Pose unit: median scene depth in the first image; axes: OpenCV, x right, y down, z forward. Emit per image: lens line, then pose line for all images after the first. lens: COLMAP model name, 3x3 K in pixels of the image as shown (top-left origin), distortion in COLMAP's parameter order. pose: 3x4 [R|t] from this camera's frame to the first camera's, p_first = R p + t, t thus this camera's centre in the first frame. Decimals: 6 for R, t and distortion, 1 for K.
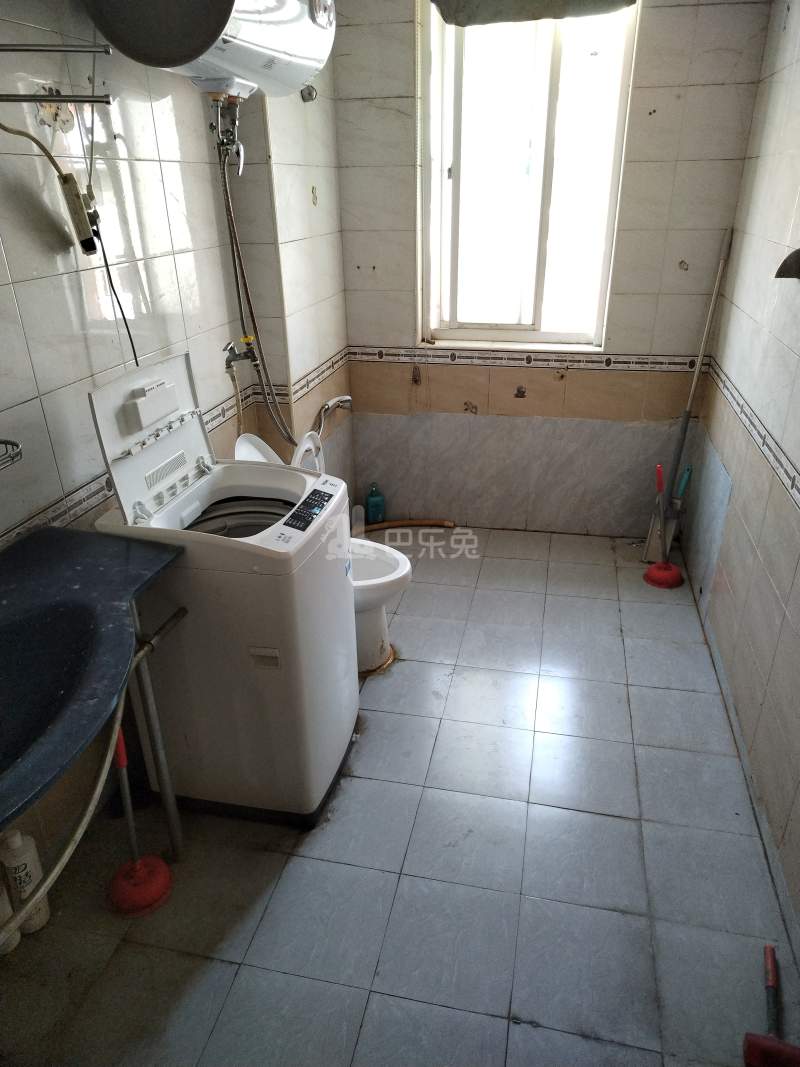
lens RADIAL K [[707.7, 0, 406.1], [0, 707.7, 534.2], [0, 0, 1]] dist [0.019845, -0.033677]
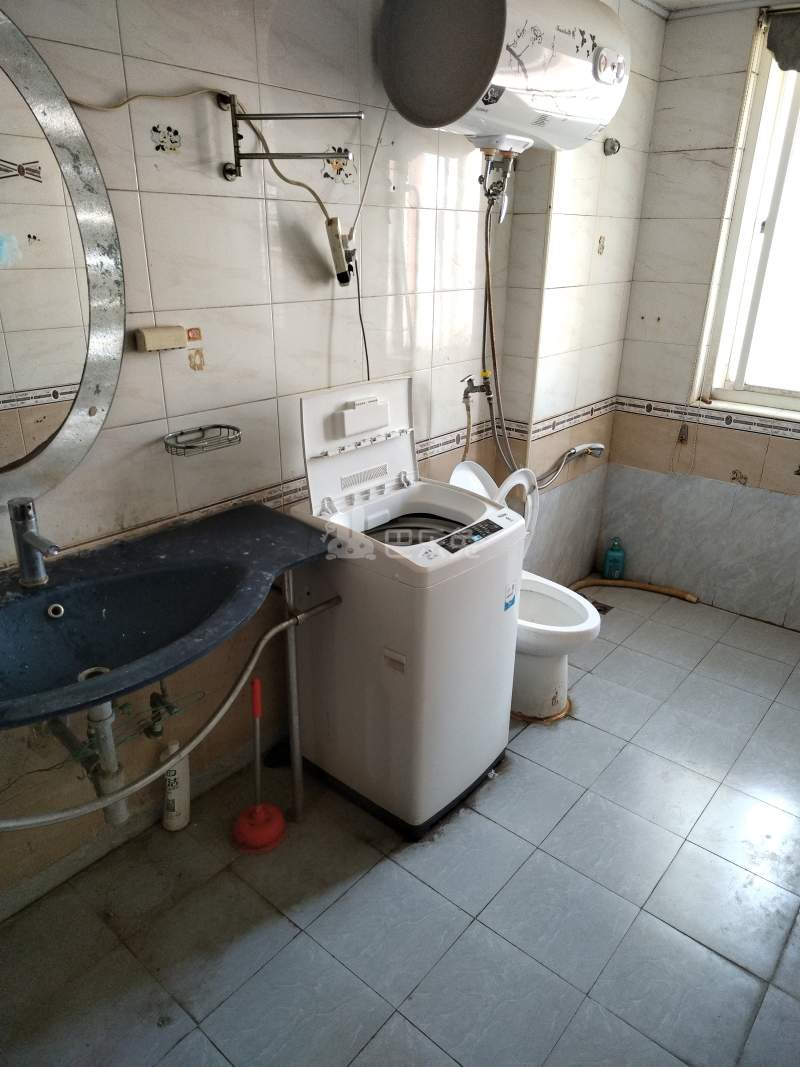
lens RADIAL K [[707.7, 0, 406.1], [0, 707.7, 534.2], [0, 0, 1]] dist [0.019845, -0.033677]
pose [[0.882094, 0.201306, -0.425894, 0.169839], [-0.226744, 0.973910, -0.009289, -0.004464], [0.412913, 0.104763, 0.904725, 0.017527]]
